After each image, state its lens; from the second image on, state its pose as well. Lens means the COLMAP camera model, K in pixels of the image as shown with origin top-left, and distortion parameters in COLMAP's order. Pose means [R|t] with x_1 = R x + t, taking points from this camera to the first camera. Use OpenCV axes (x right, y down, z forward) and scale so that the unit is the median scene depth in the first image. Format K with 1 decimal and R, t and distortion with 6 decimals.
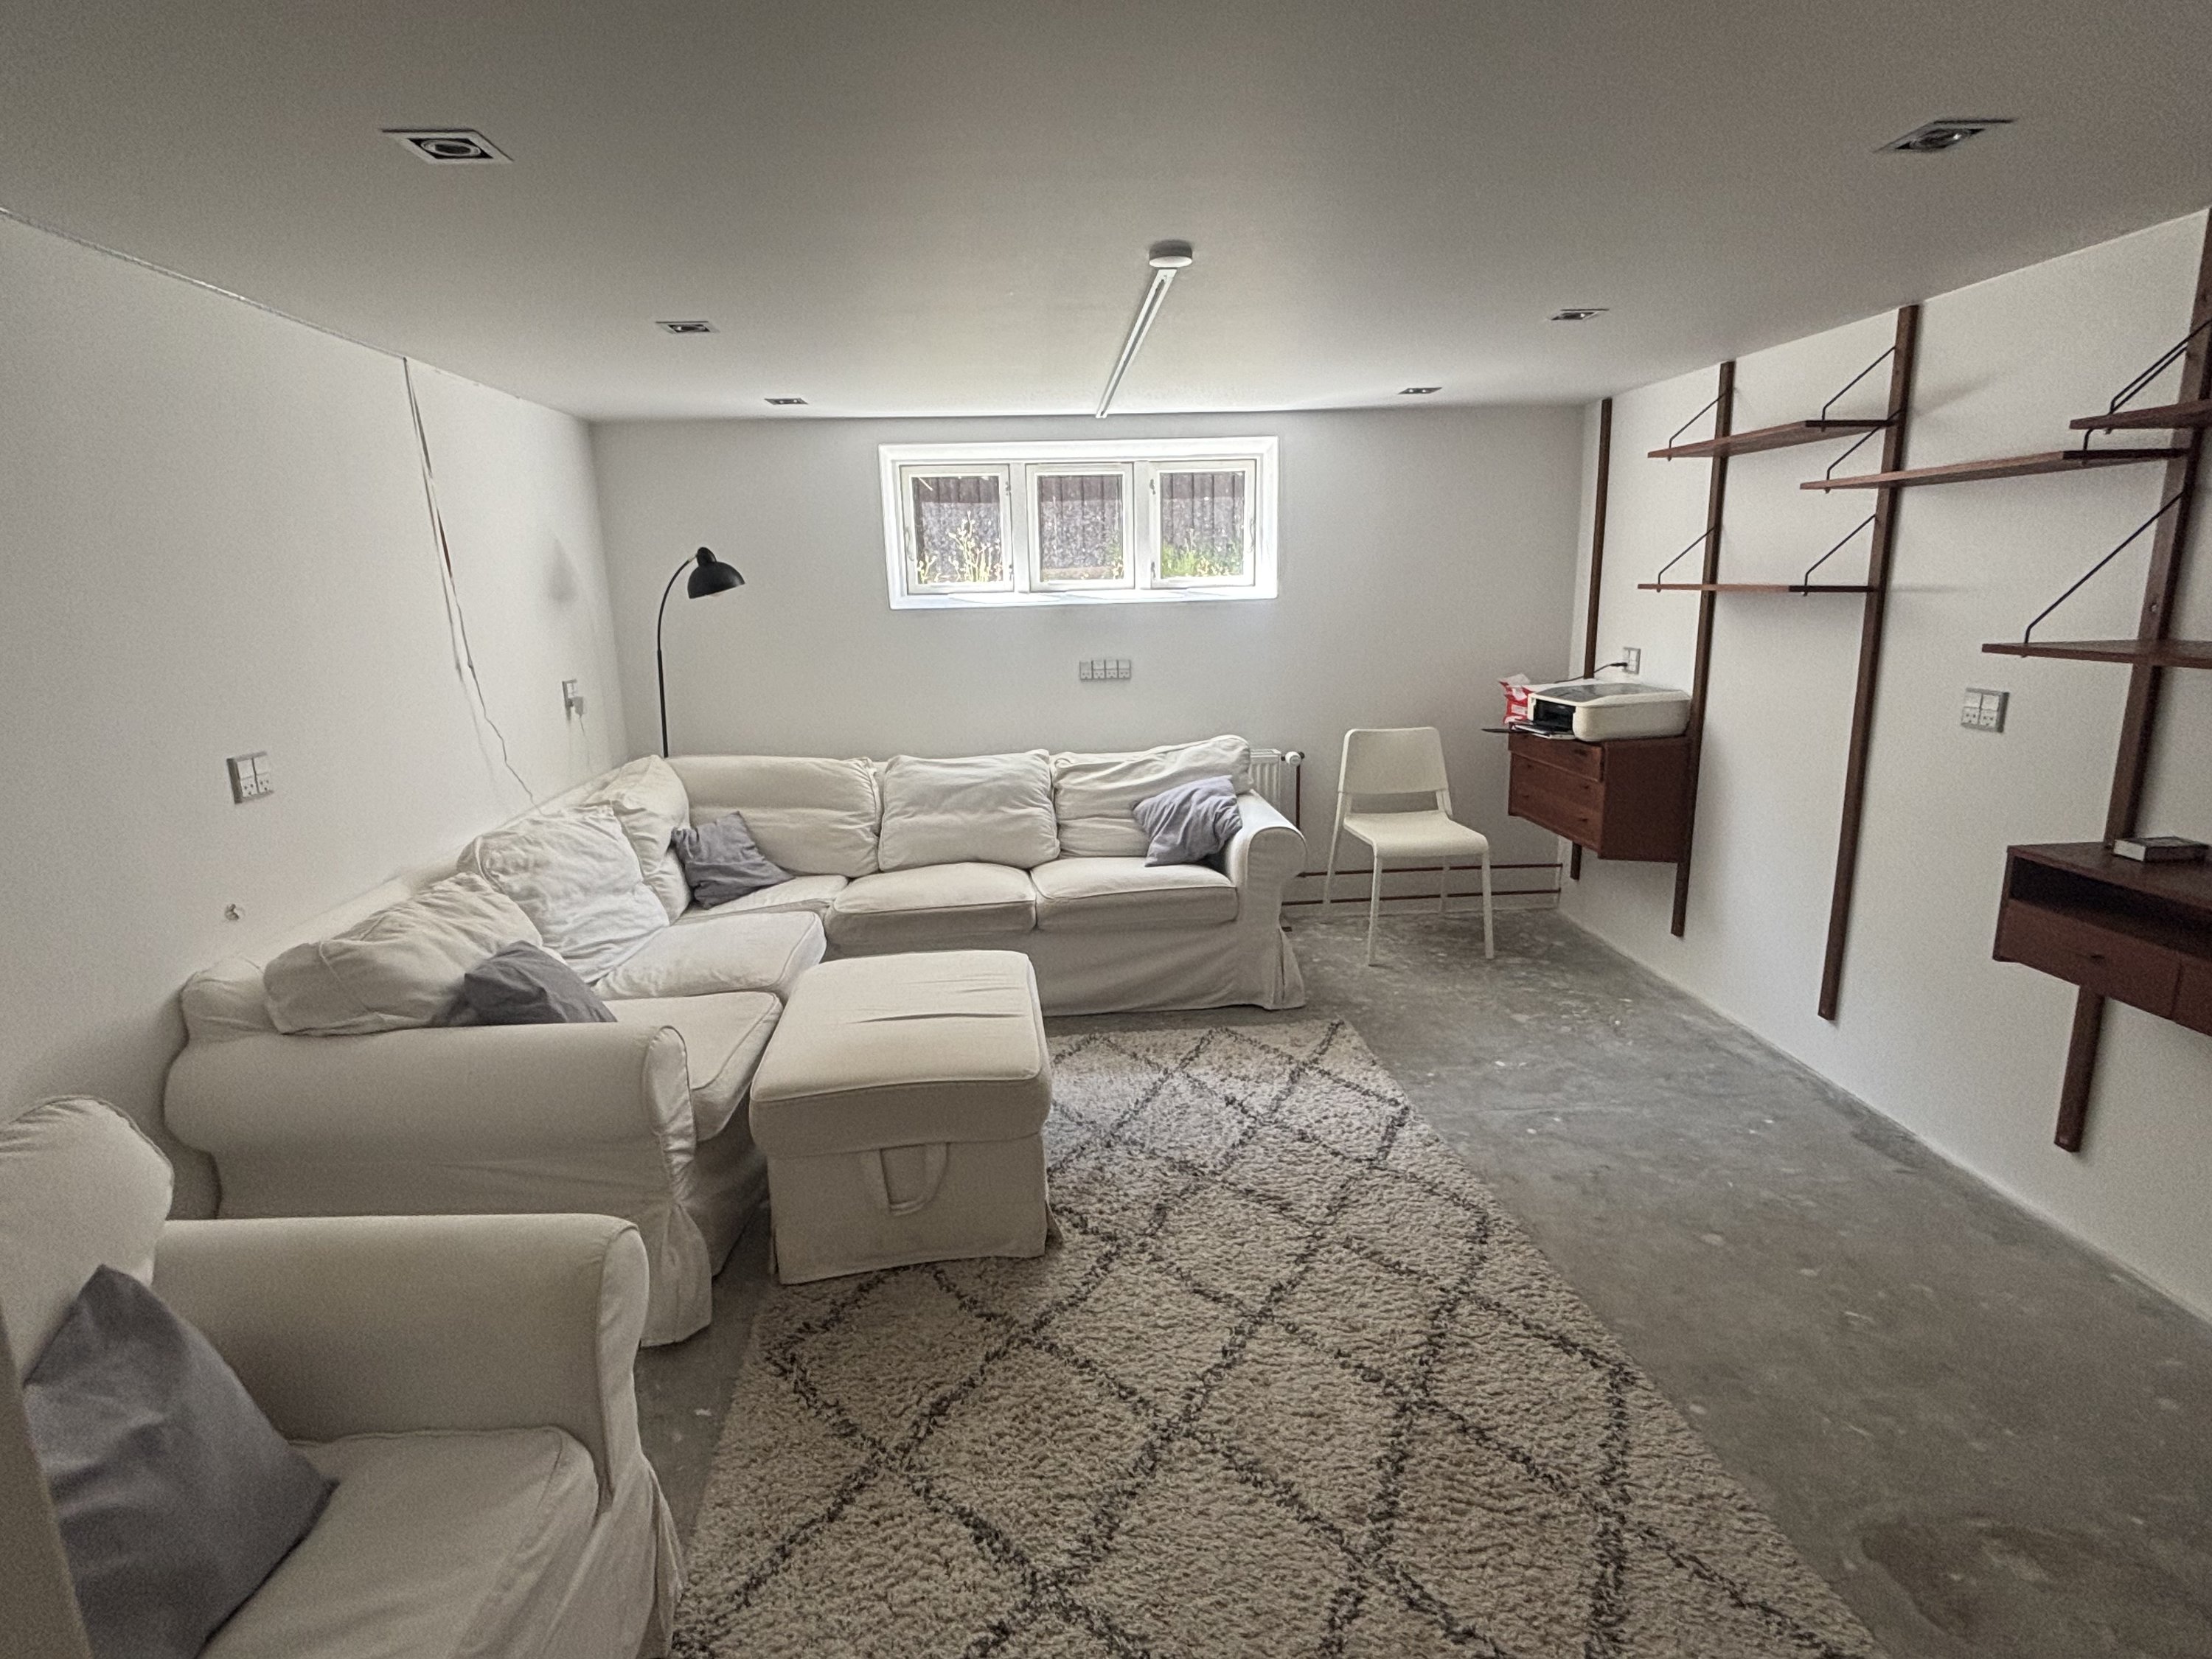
lens RADIAL K [[1156.8, 0, 1090.4], [0, 1156.8, 820.0], [0, 0, 1]] dist [-0.000296, 0.000142]
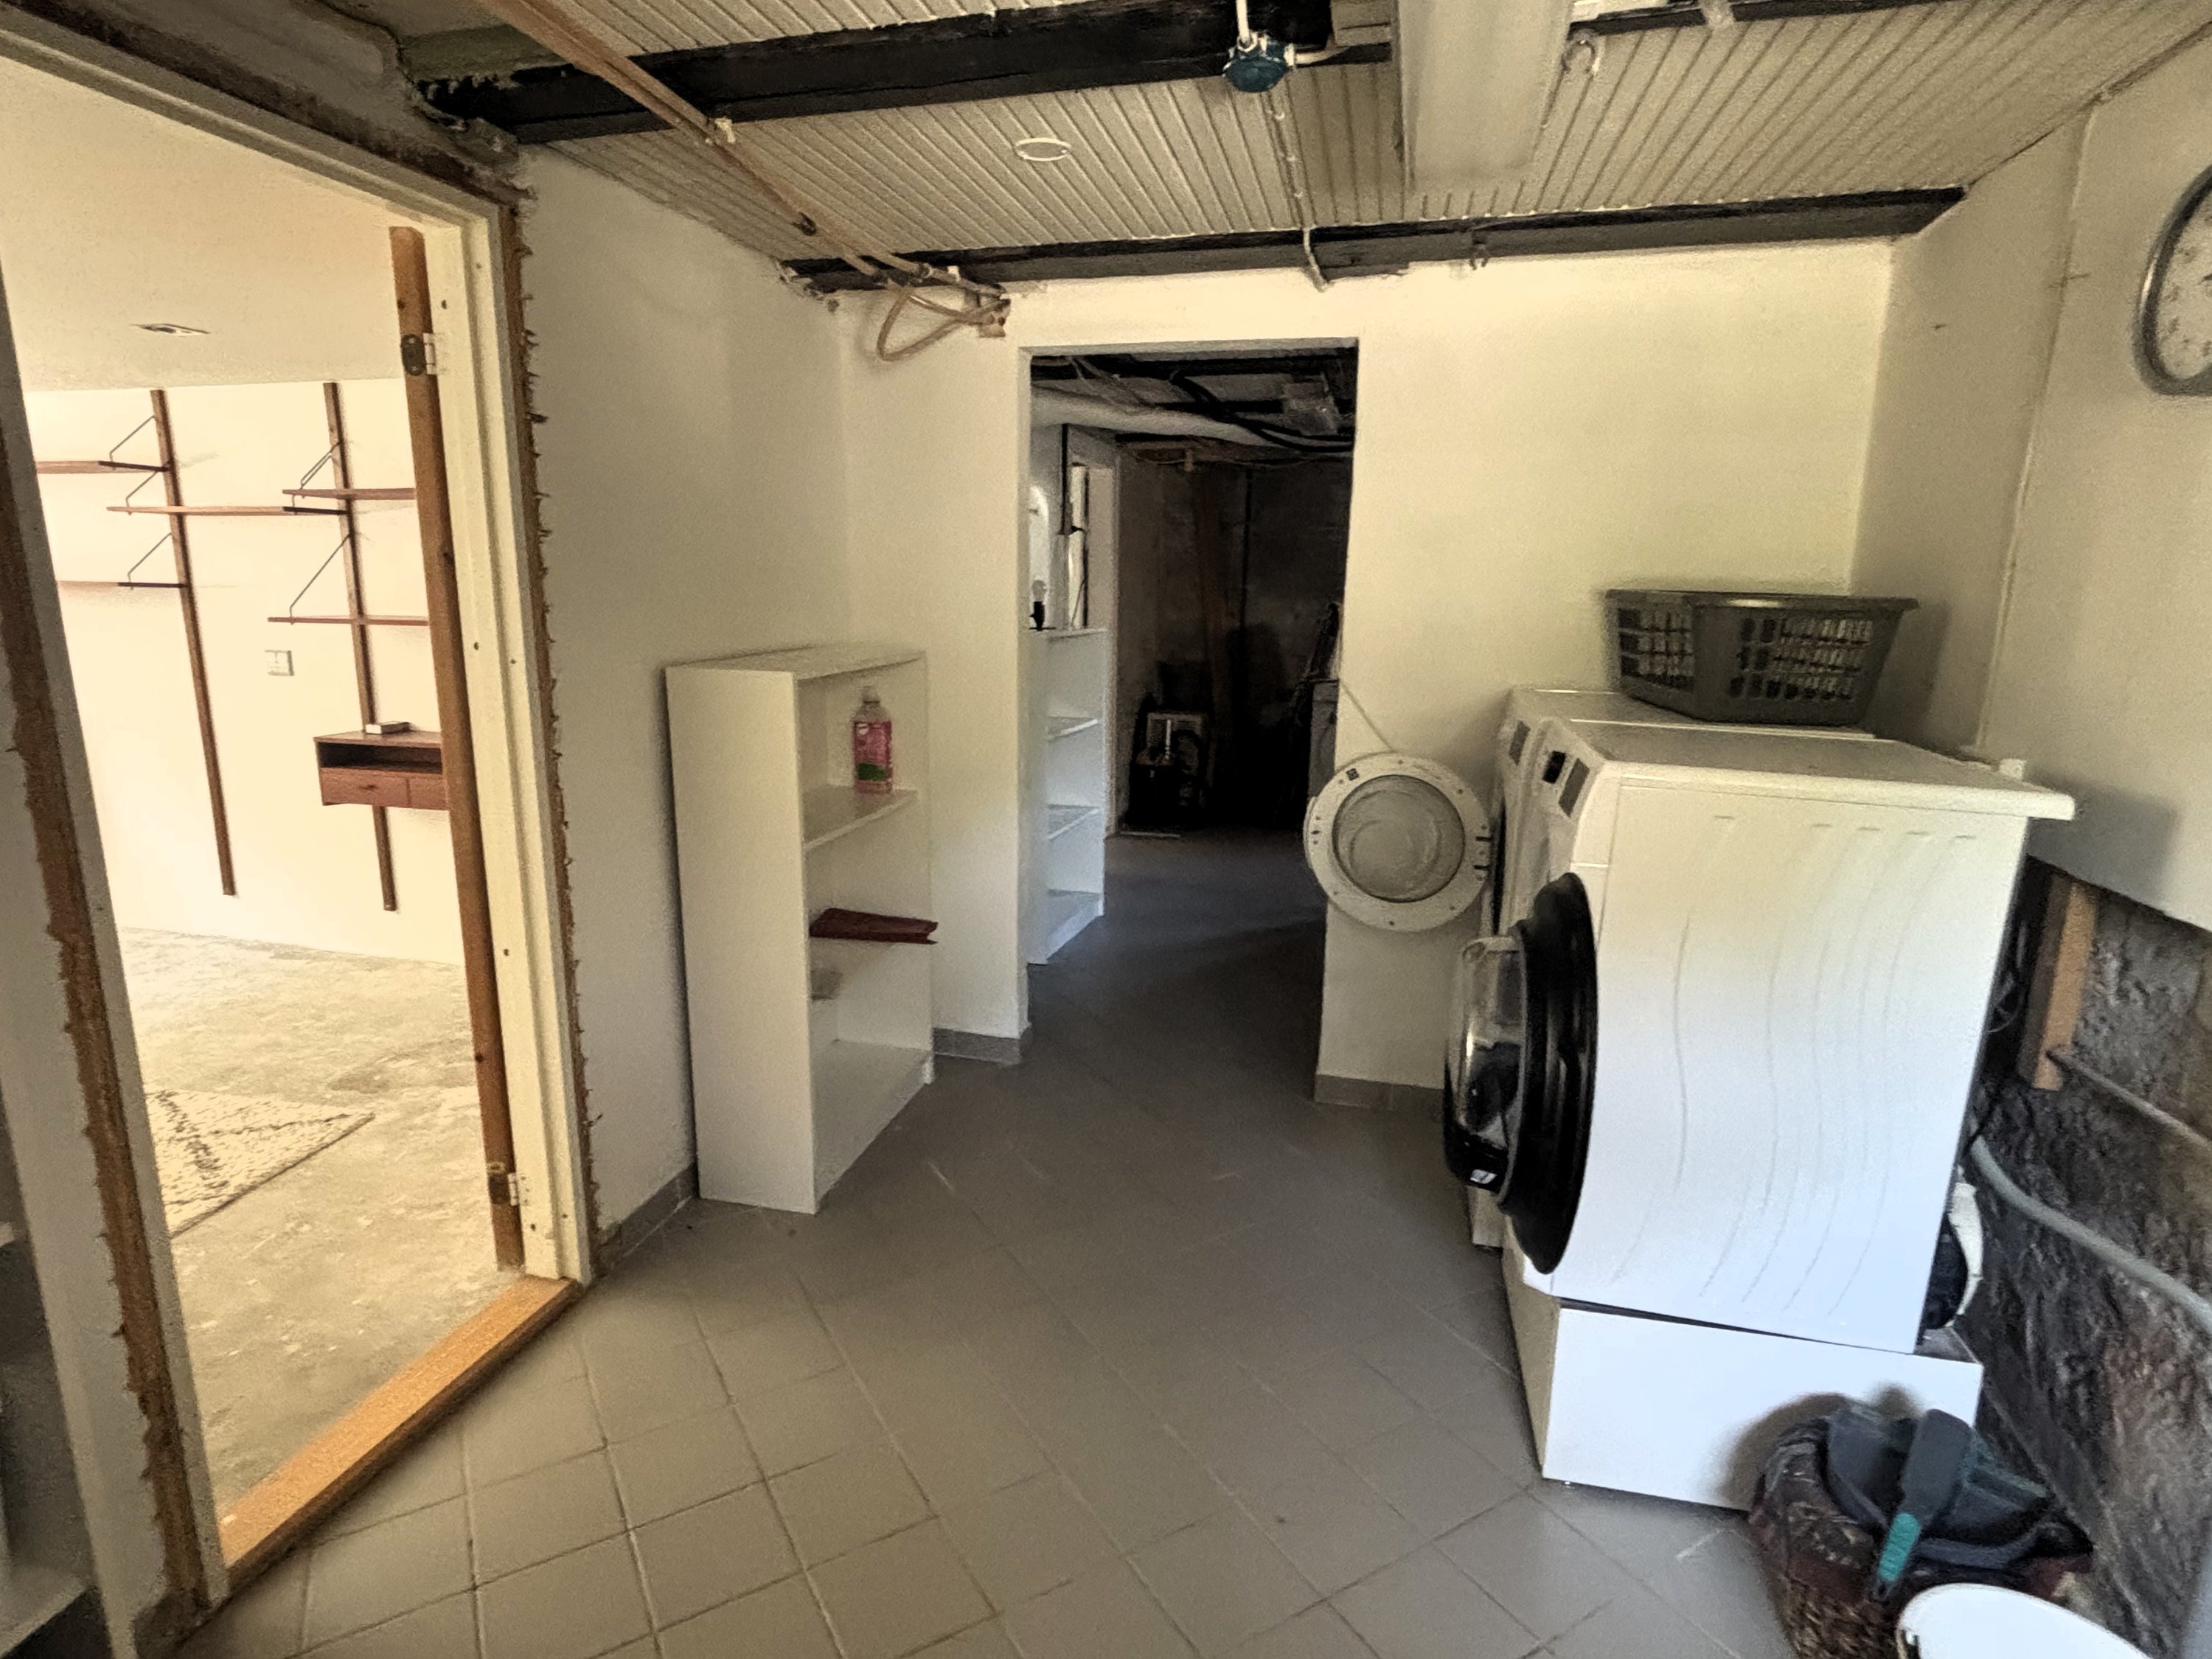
lens RADIAL K [[1156.8, 0, 1090.6], [0, 1156.8, 829.6], [0, 0, 1]] dist [-0.000296, 0.000142]
pose [[0.302021, -0.168630, 0.938268, -0.485315], [0.177087, 0.977024, 0.118593, 0.159822], [-0.936709, 0.130338, 0.324944, -0.612960]]
